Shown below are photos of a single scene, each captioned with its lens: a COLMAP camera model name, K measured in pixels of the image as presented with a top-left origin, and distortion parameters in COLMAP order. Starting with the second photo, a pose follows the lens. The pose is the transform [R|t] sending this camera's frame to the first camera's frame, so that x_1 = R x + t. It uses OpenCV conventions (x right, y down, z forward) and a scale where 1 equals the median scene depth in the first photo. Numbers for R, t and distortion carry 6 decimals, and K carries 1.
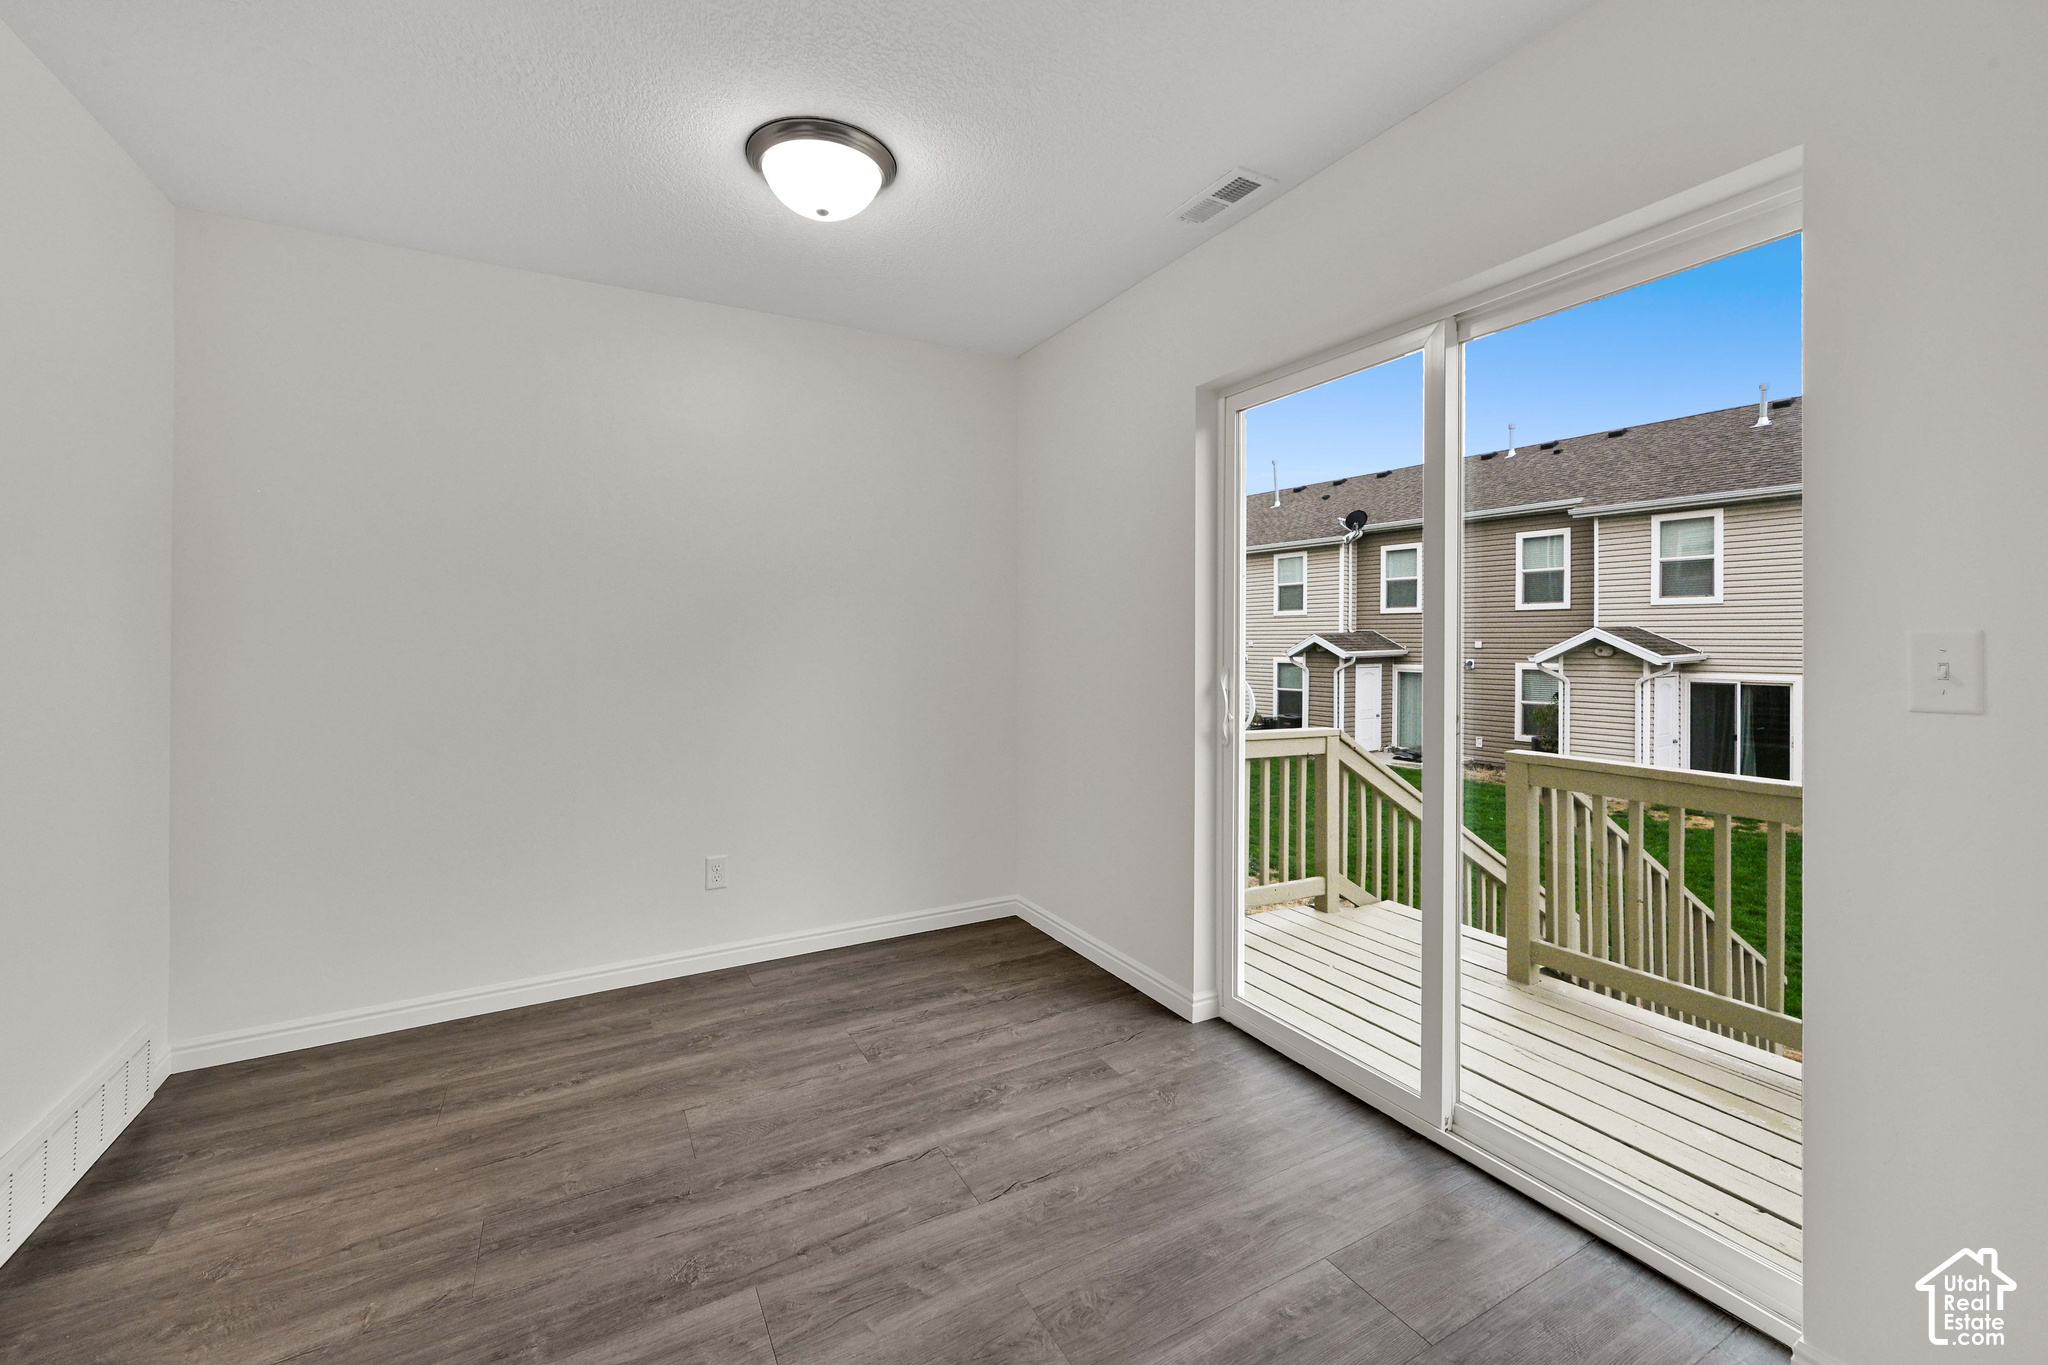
lens RADIAL K [[840.9, 0, 1031.4], [0, 840.9, 622.8], [0, 0, 1]] dist [0.009730, 0.000759]
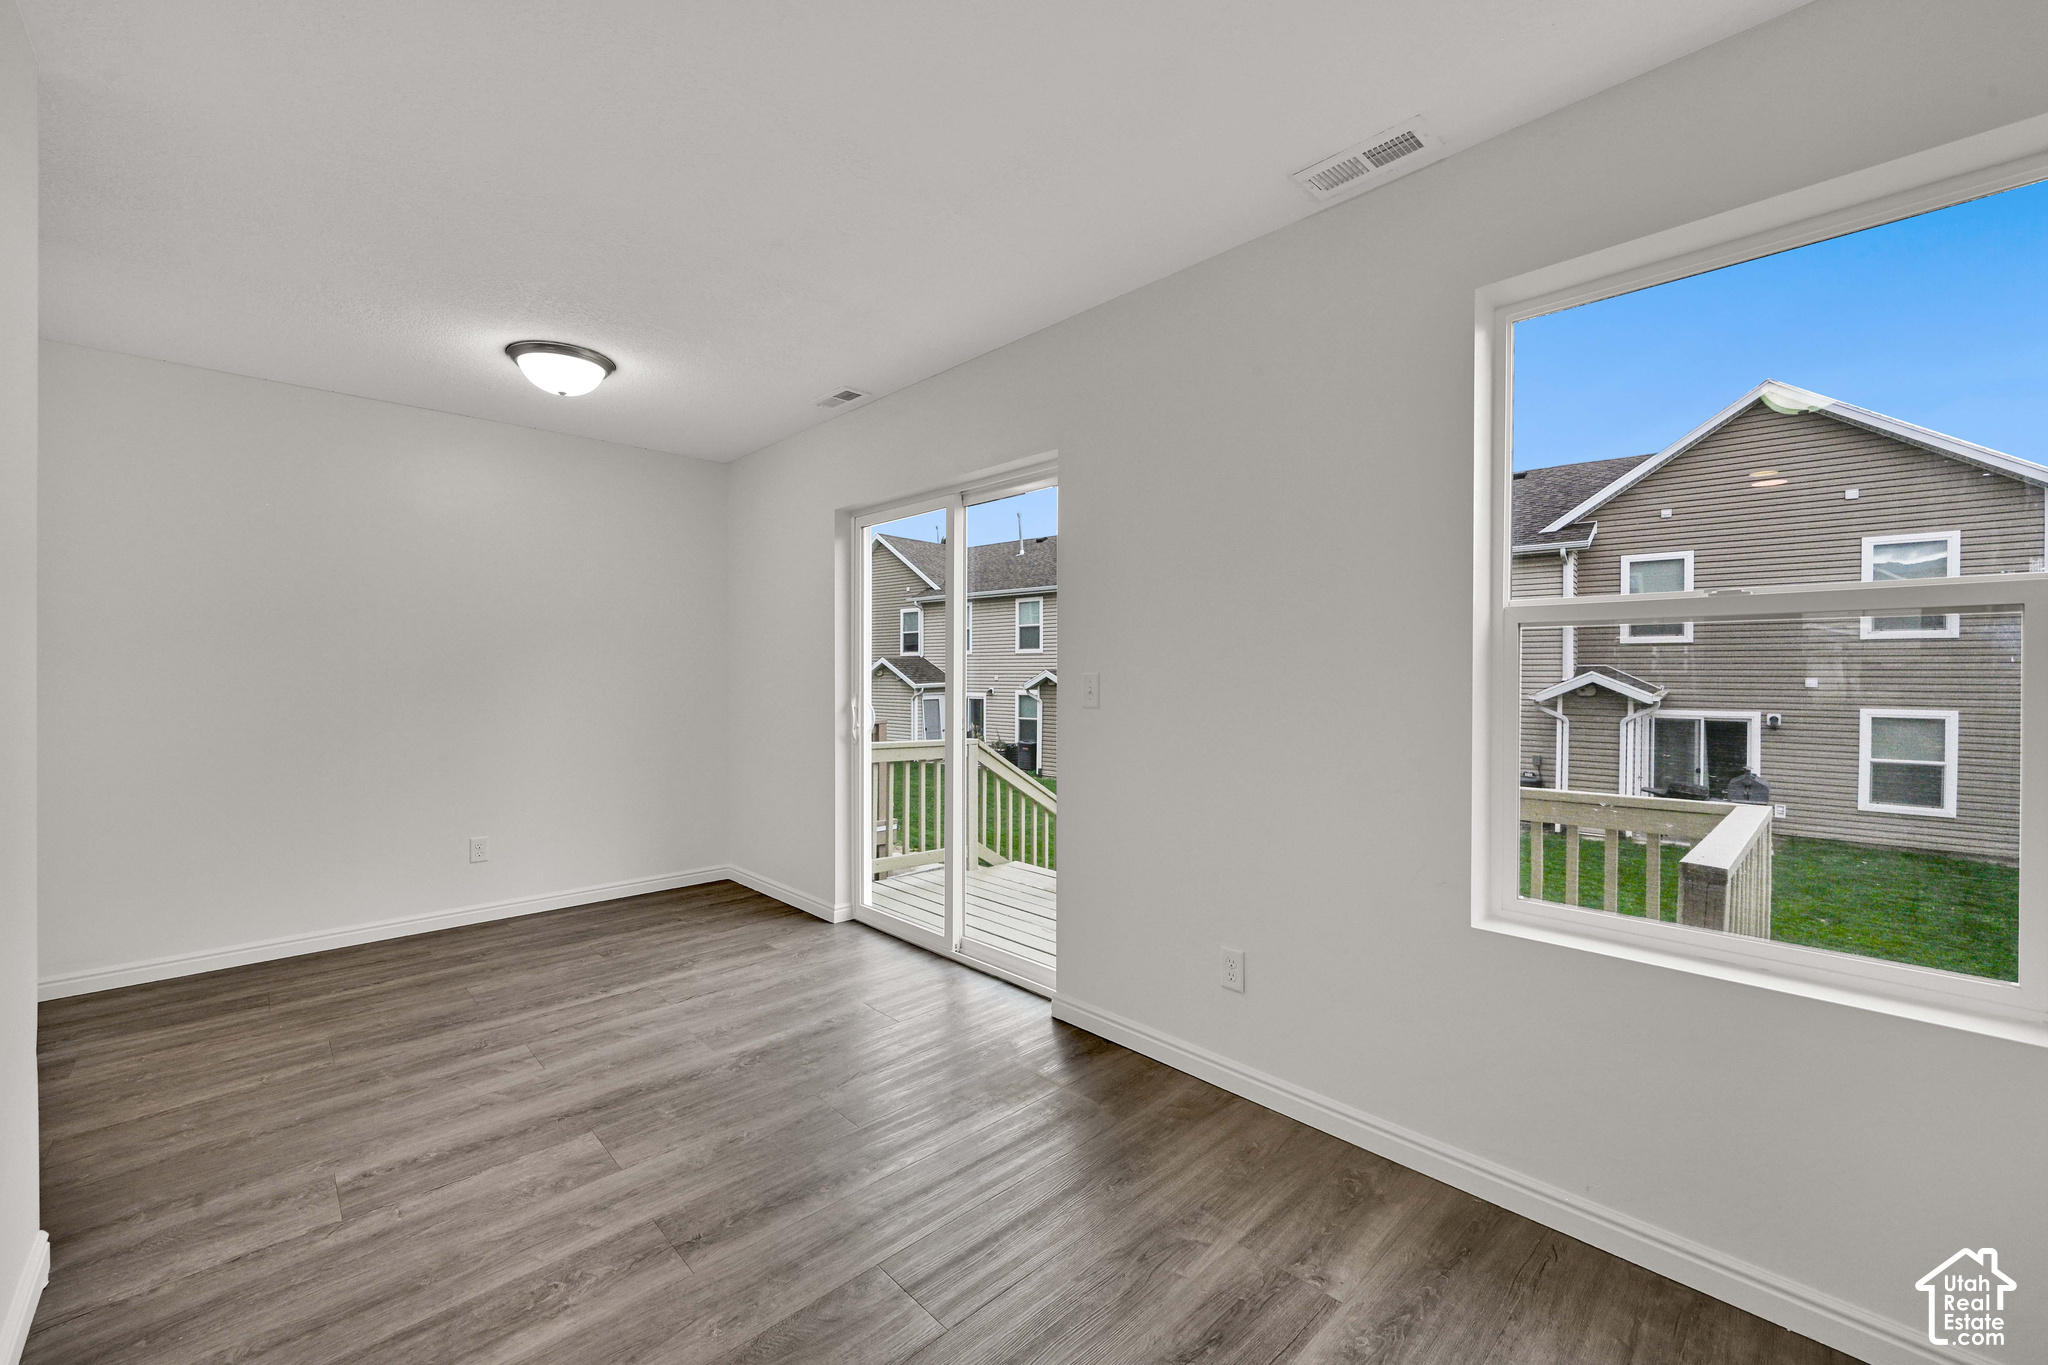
lens RADIAL K [[840.9, 0, 1027.9], [0, 840.9, 691.8], [0, 0, 1]] dist [0.009730, 0.000759]
pose [[0.968377, 0.000972, 0.249488, 0.147298], [-0.011457, 0.999111, 0.040577, -0.015919], [-0.249226, -0.042153, 0.967527, -0.555453]]
